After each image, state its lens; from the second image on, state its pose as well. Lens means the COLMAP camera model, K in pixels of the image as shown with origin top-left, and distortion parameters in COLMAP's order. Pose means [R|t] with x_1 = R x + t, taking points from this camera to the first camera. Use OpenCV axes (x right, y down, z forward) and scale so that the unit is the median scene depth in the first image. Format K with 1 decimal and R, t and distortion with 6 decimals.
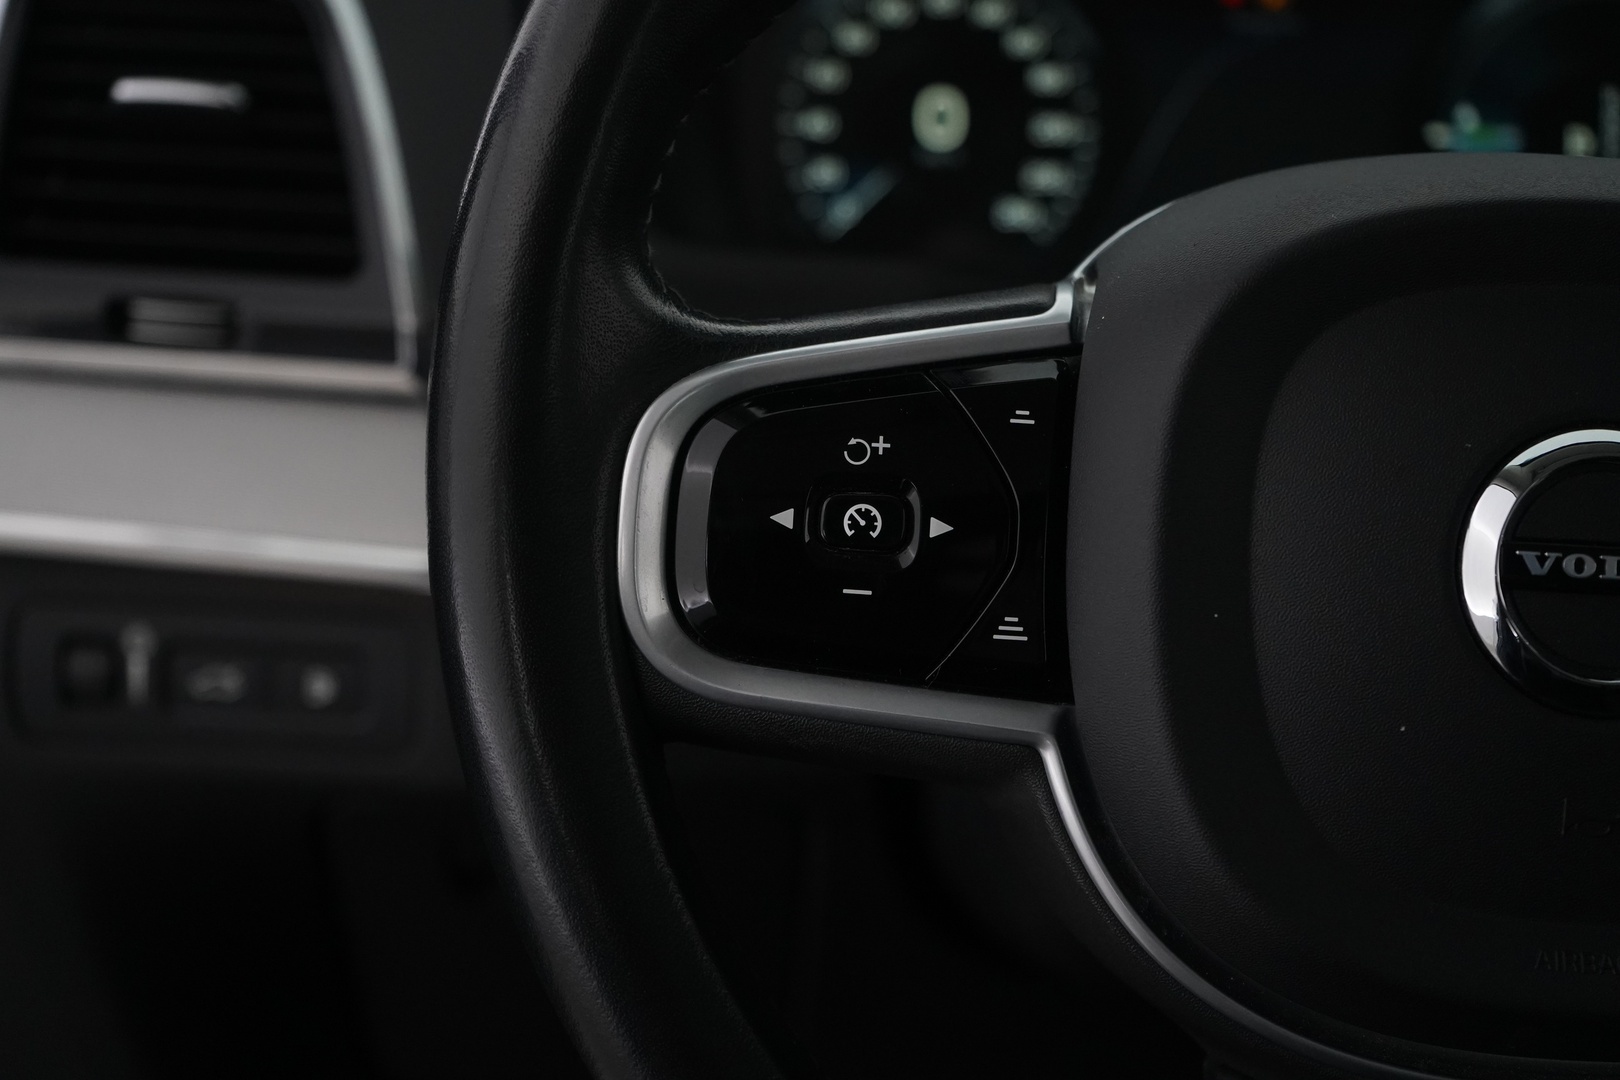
lens RADIAL K [[2857.5, 0, 810.0], [0, 2857.5, 540.0], [0, 0, 1]] dist [-0.062328, -0.109476]
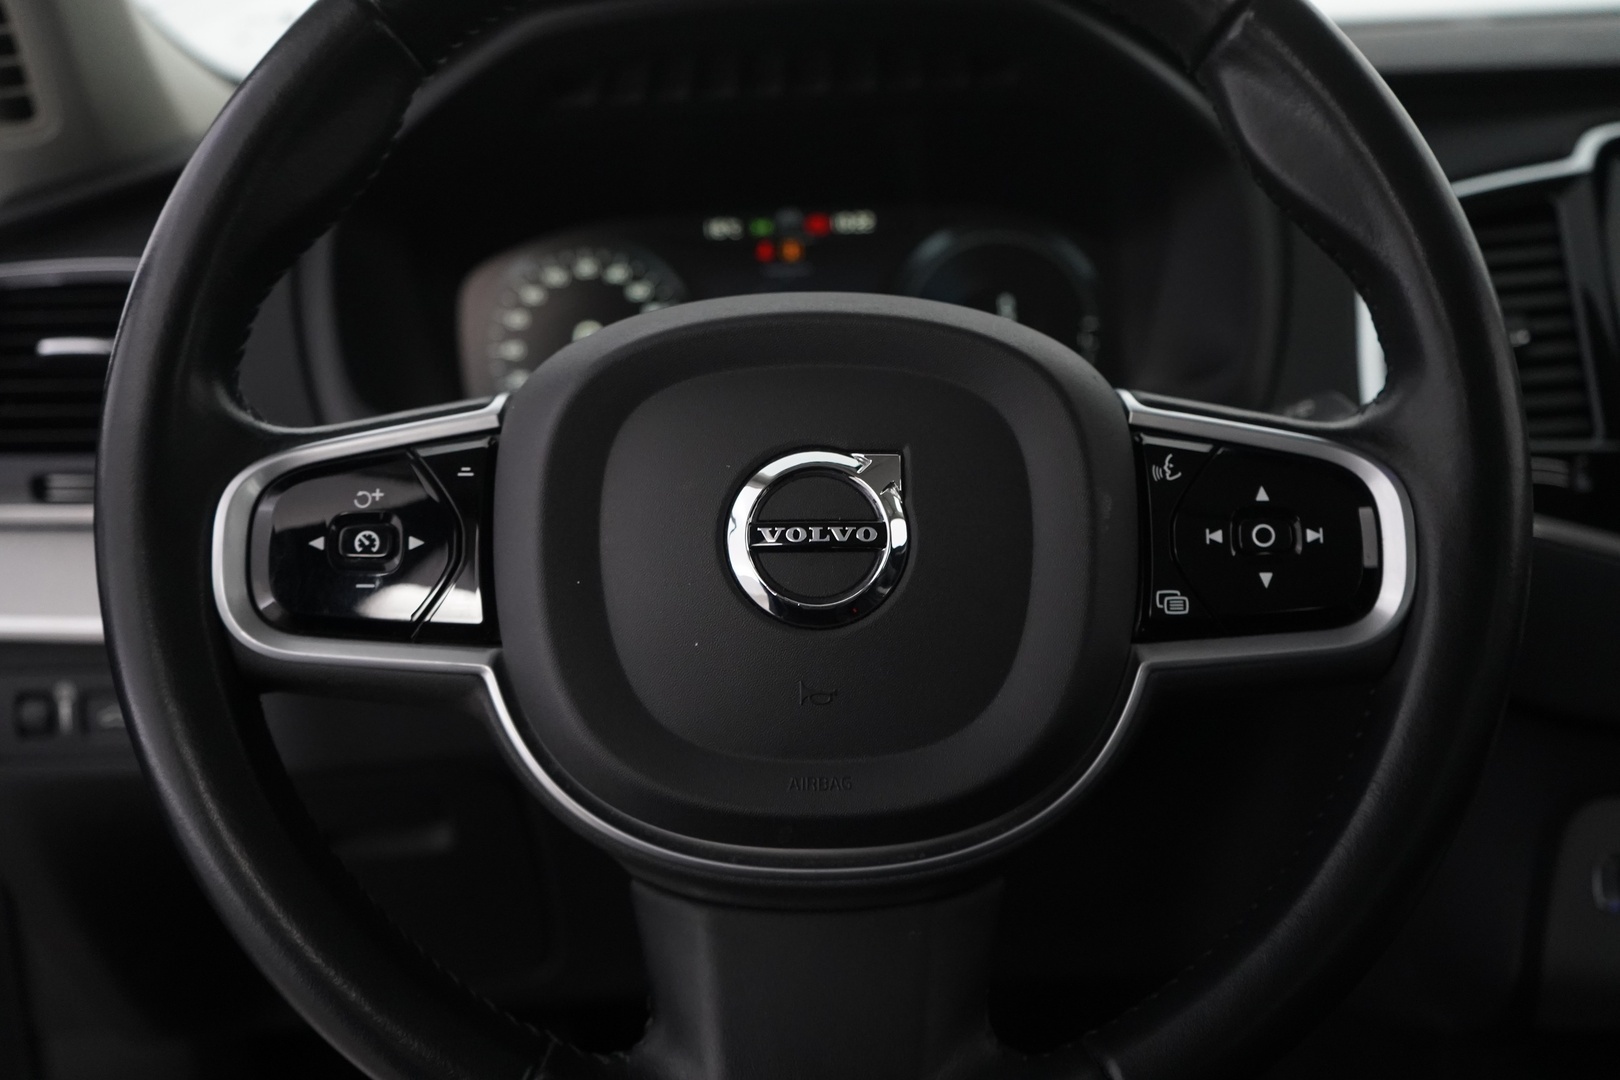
lens RADIAL K [[1826.5, 0, 810.0], [0, 1826.5, 540.0], [0, 0, 1]] dist [-0.016294, -0.018607]
pose [[0.997382, -0.064709, 0.032274, 0.232187], [0.066938, 0.995041, -0.073571, 0.083906], [-0.027353, 0.075539, 0.996768, -0.028246]]
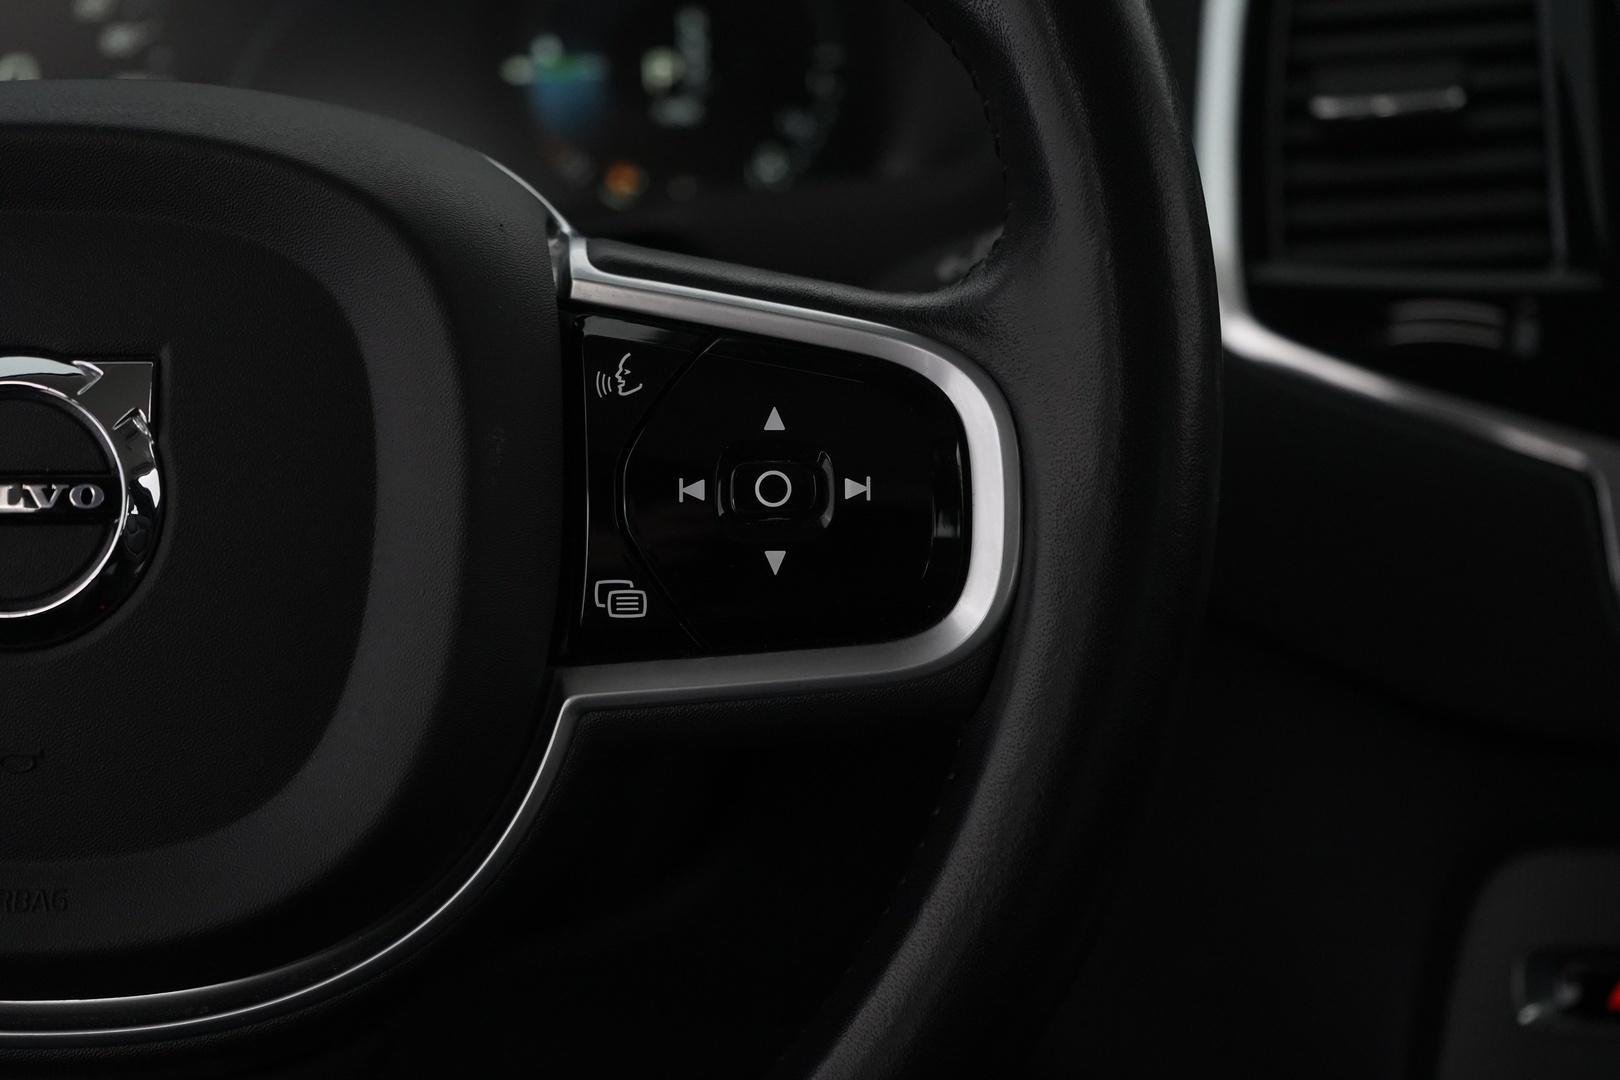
lens RADIAL K [[2857.5, 0, 810.0], [0, 2857.5, 540.0], [0, 0, 1]] dist [-0.062328, -0.109476]
pose [[0.997276, -0.067885, 0.028834, 0.502395], [0.067615, 0.997659, 0.010231, 0.031451], [-0.029461, -0.008254, 0.999532, 0.011498]]
